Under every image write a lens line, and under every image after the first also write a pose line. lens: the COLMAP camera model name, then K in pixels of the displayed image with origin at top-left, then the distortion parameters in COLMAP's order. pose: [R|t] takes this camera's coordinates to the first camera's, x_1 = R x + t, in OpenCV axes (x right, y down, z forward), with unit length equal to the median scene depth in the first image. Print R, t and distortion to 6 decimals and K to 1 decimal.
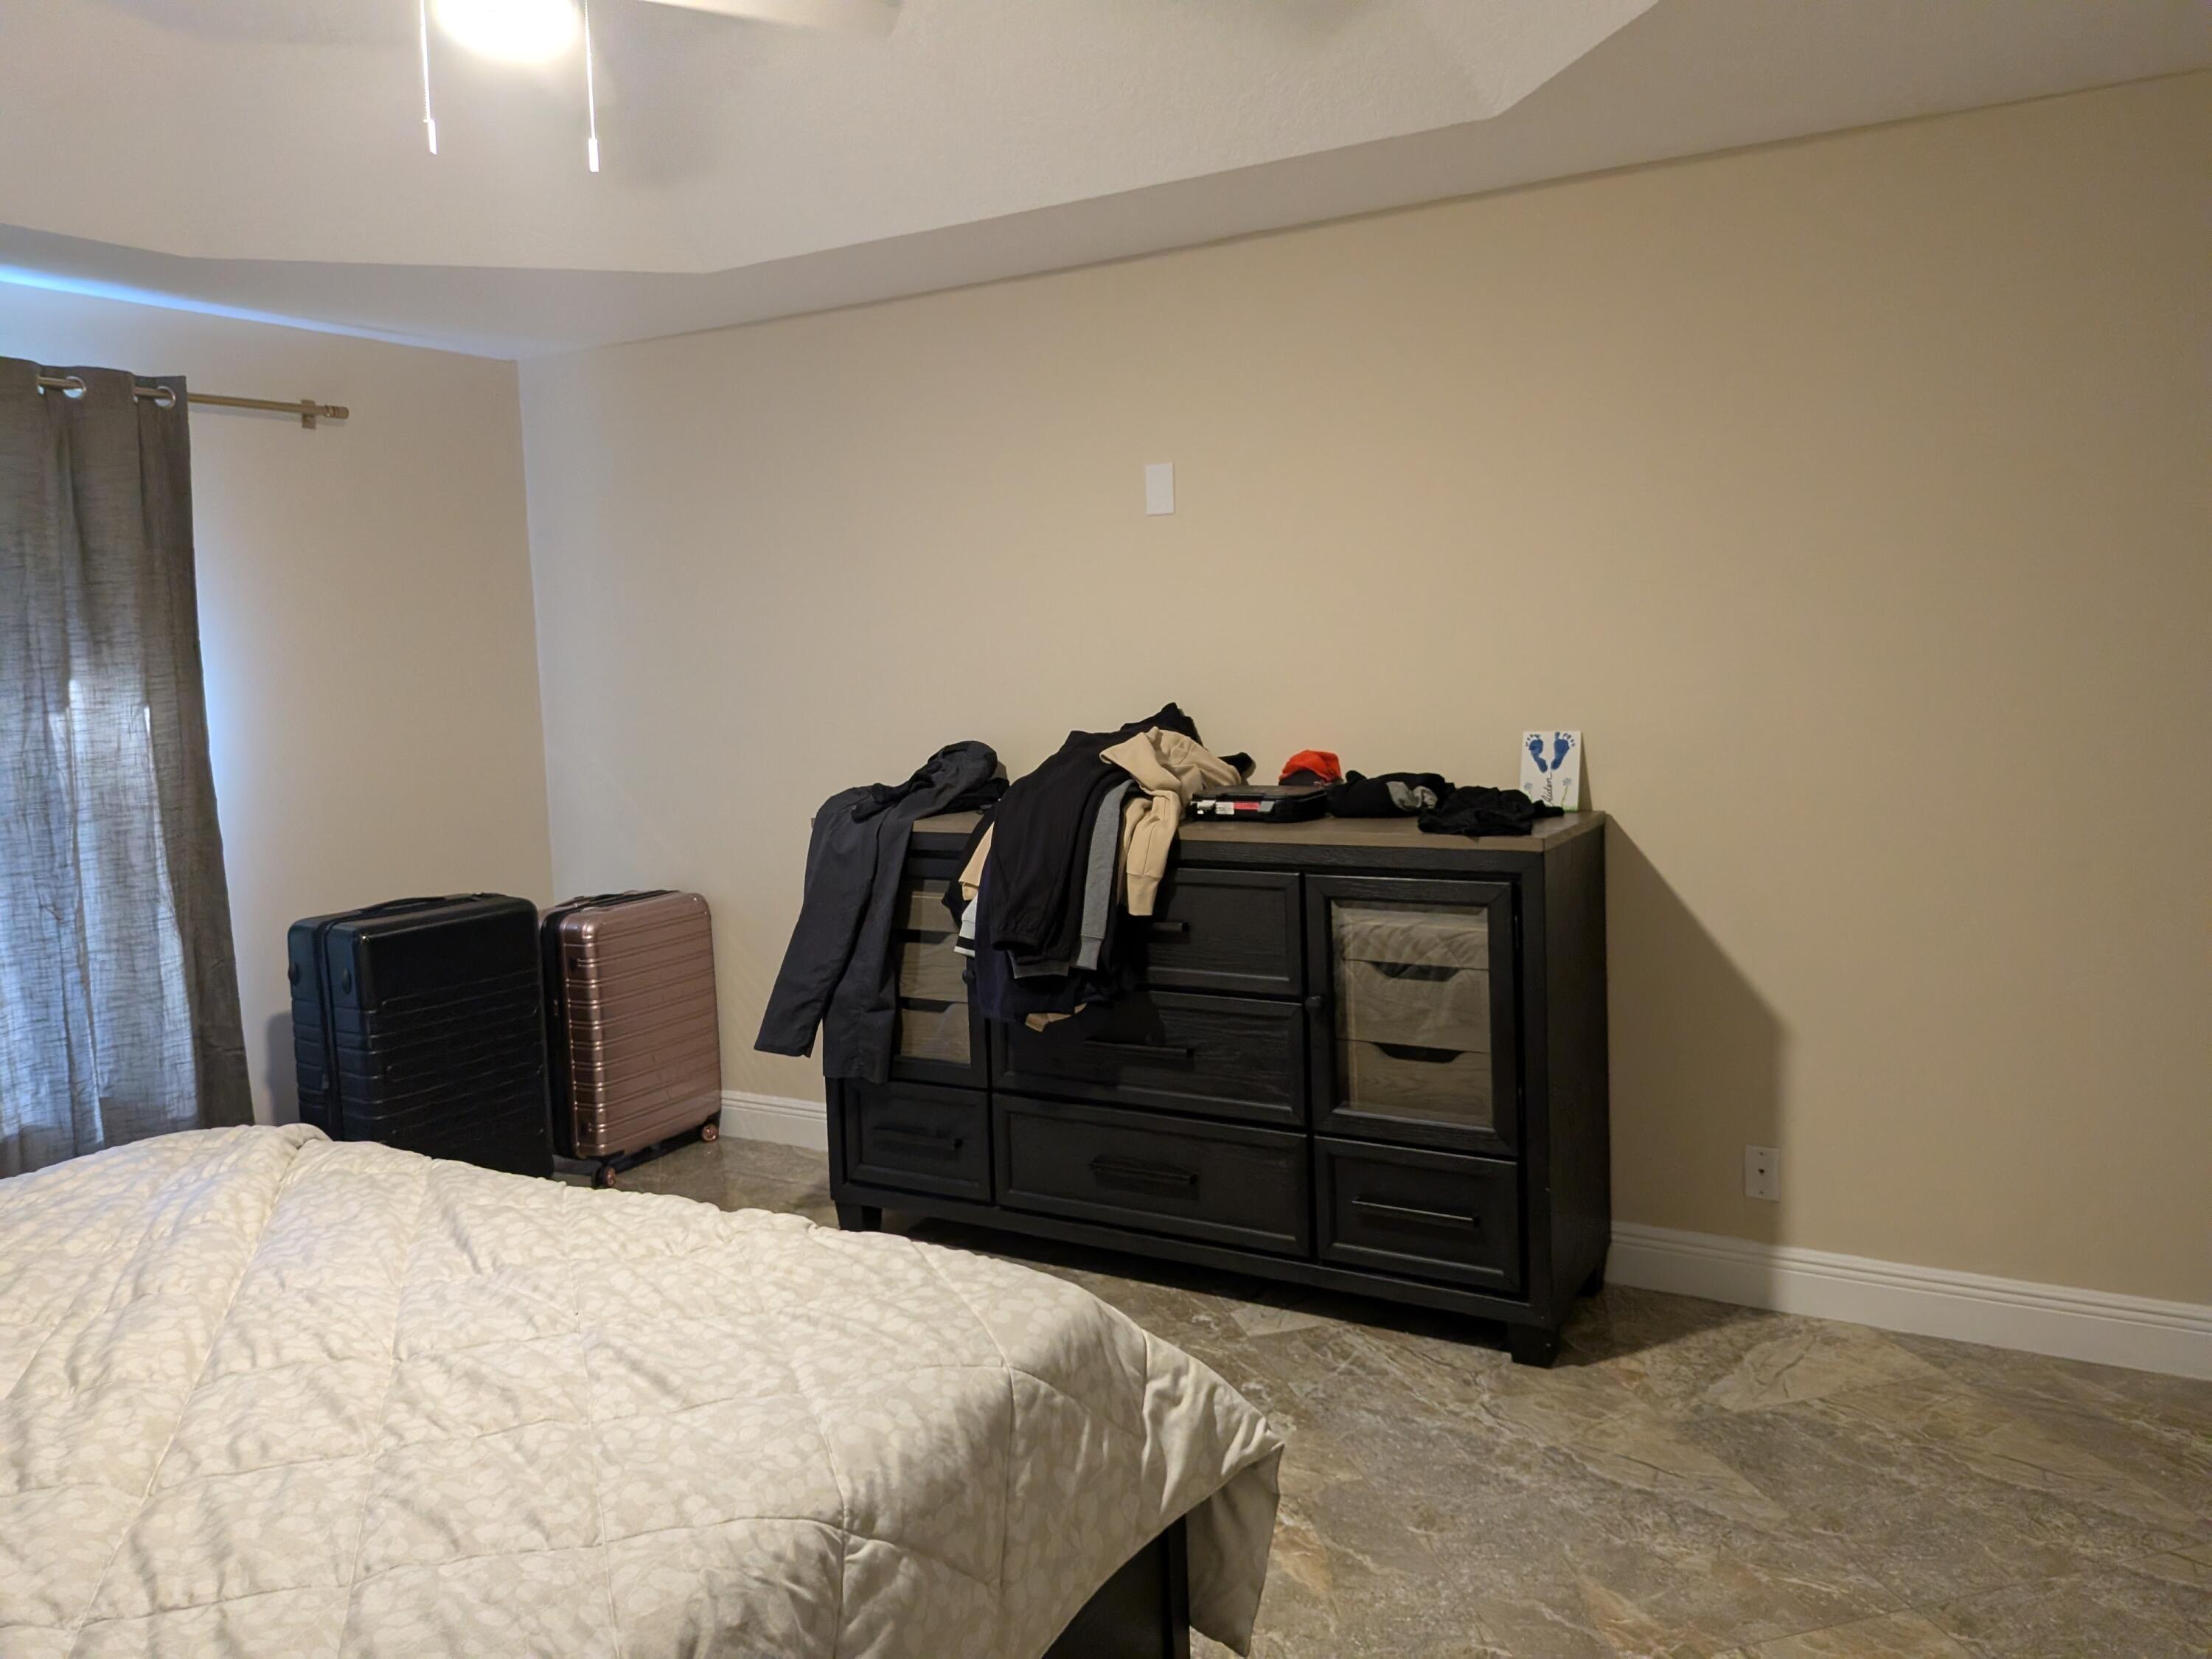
lens RADIAL K [[1595.8, 0, 1105.5], [0, 1595.8, 801.1], [0, 0, 1]] dist [0.032364, -0.095279]
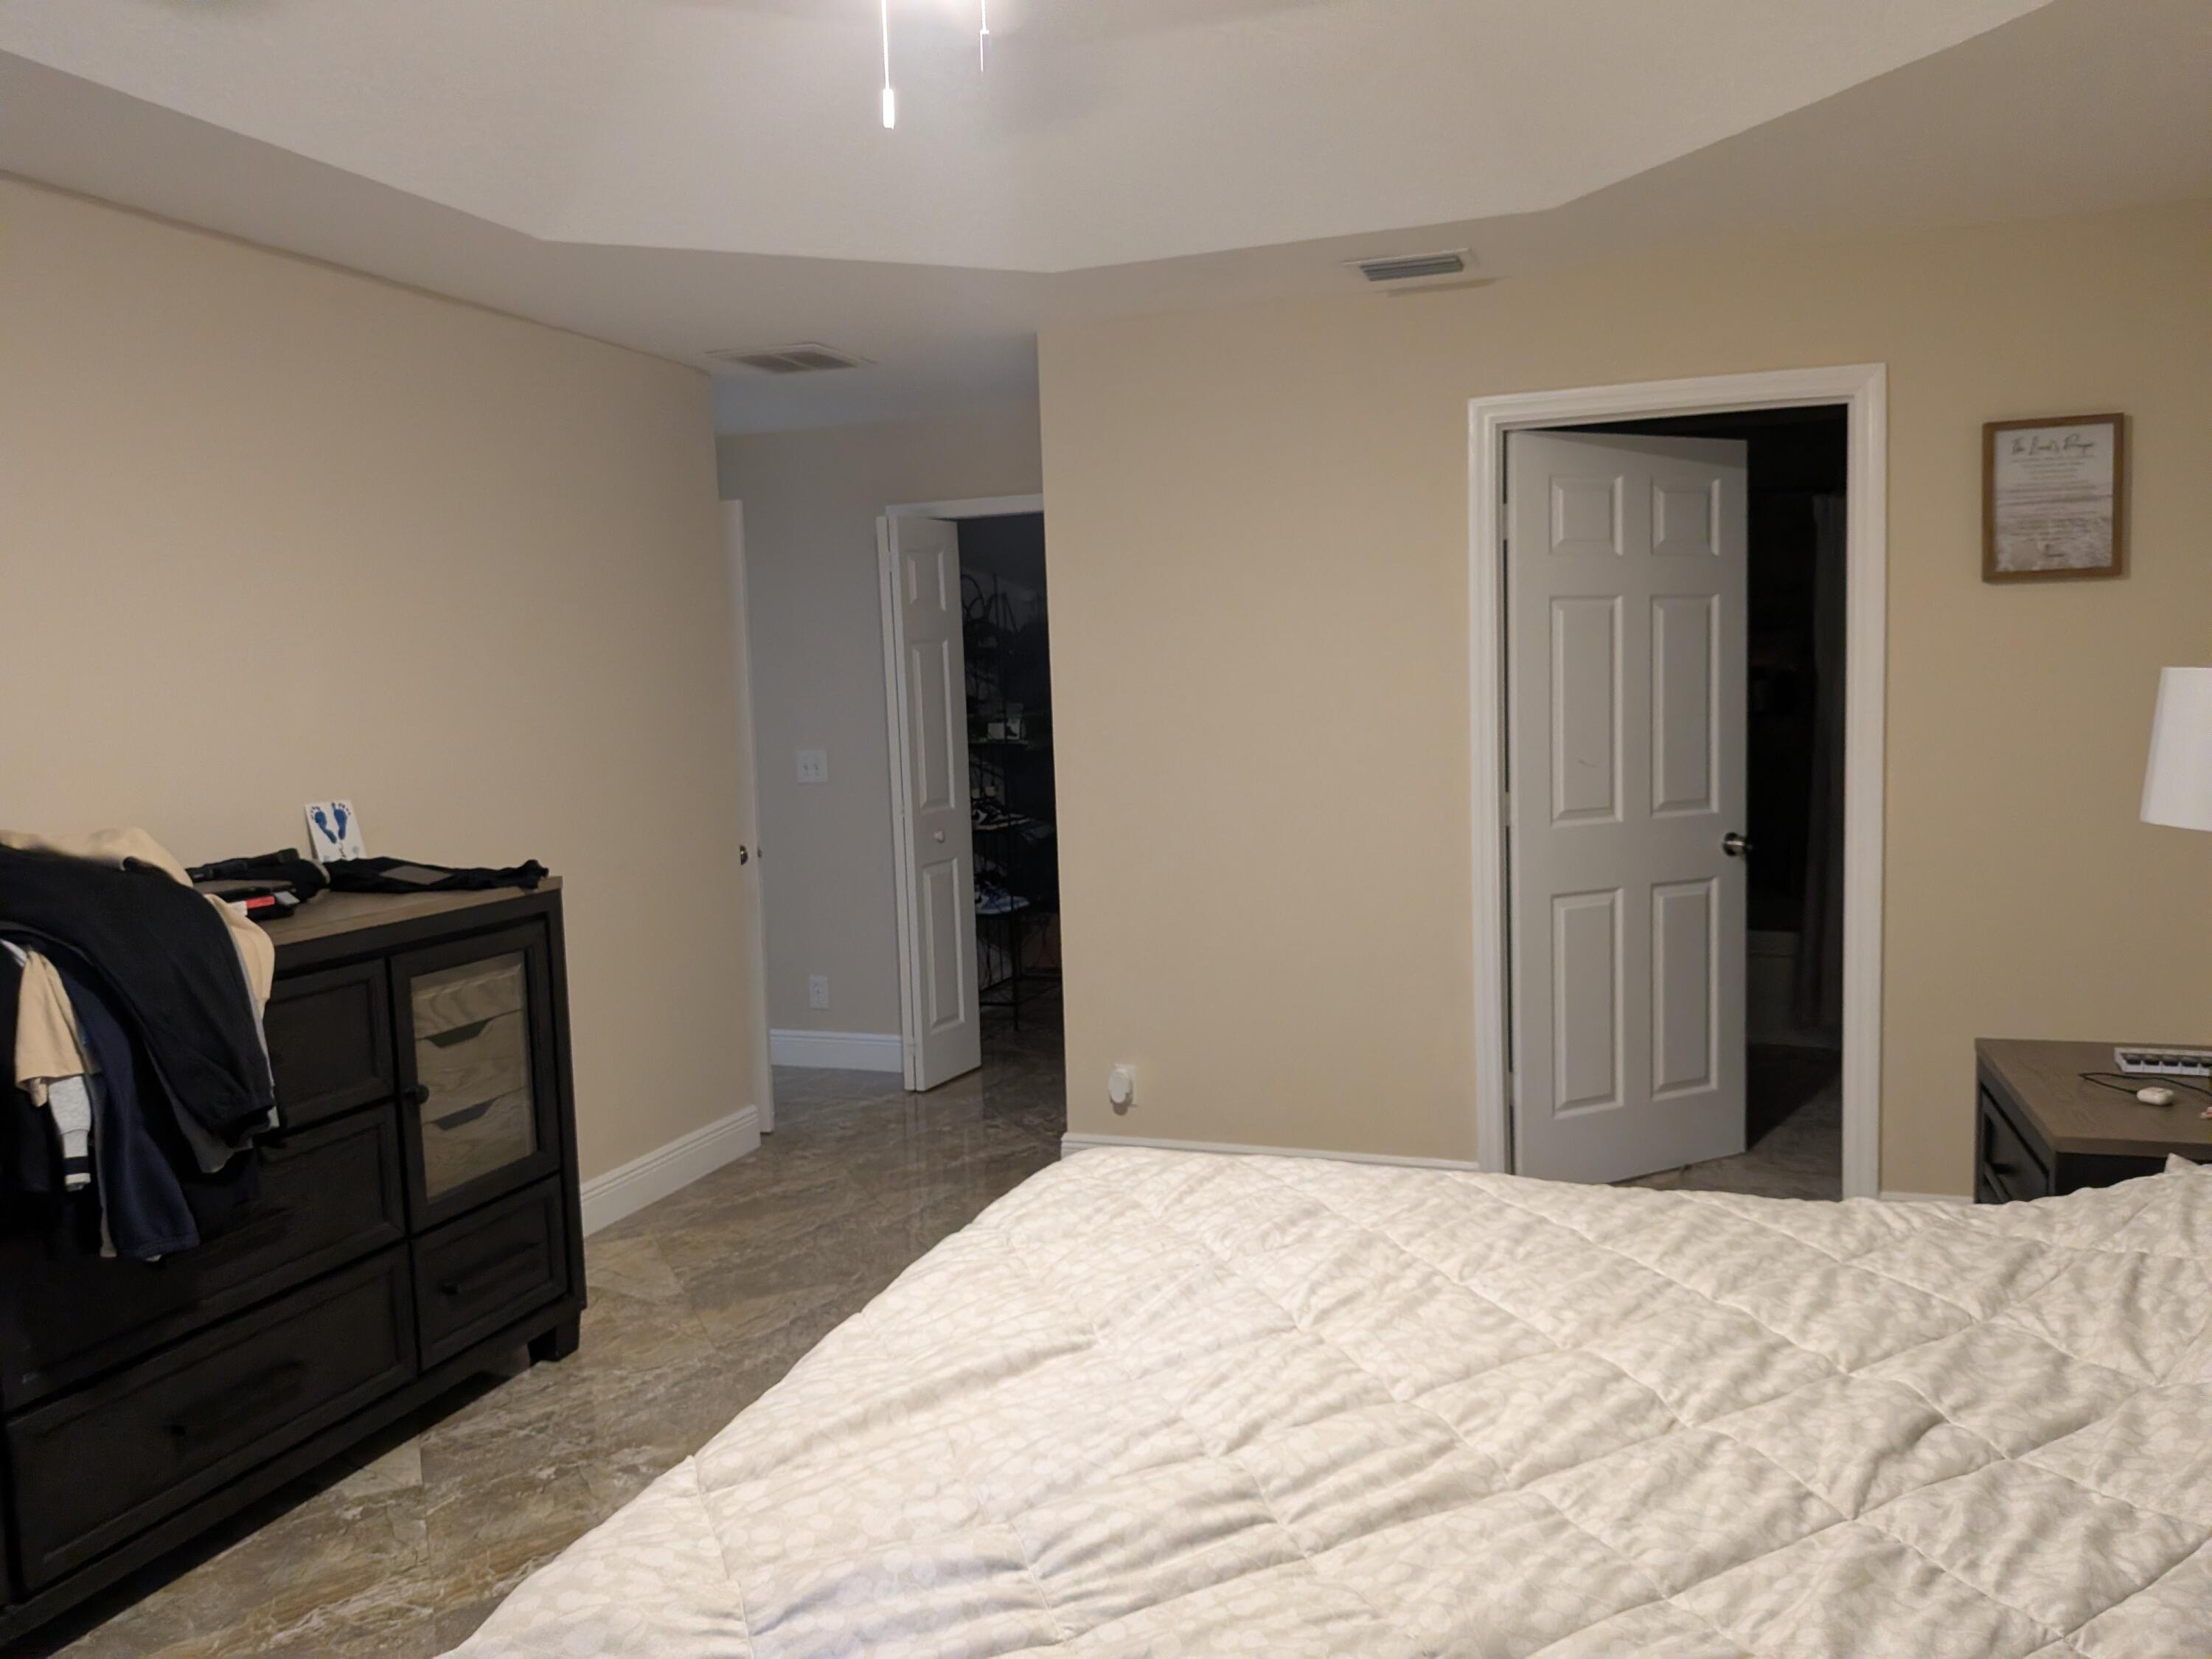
lens RADIAL K [[1612.5, 0, 1106.0], [0, 1612.5, 829.5], [0, 0, 1]] dist [0.033890, -0.081961]
pose [[-0.162602, -0.058130, 0.984978, -0.849309], [0.124747, 0.989041, 0.078964, -0.049269], [-0.978774, 0.135713, -0.153568, 0.728934]]
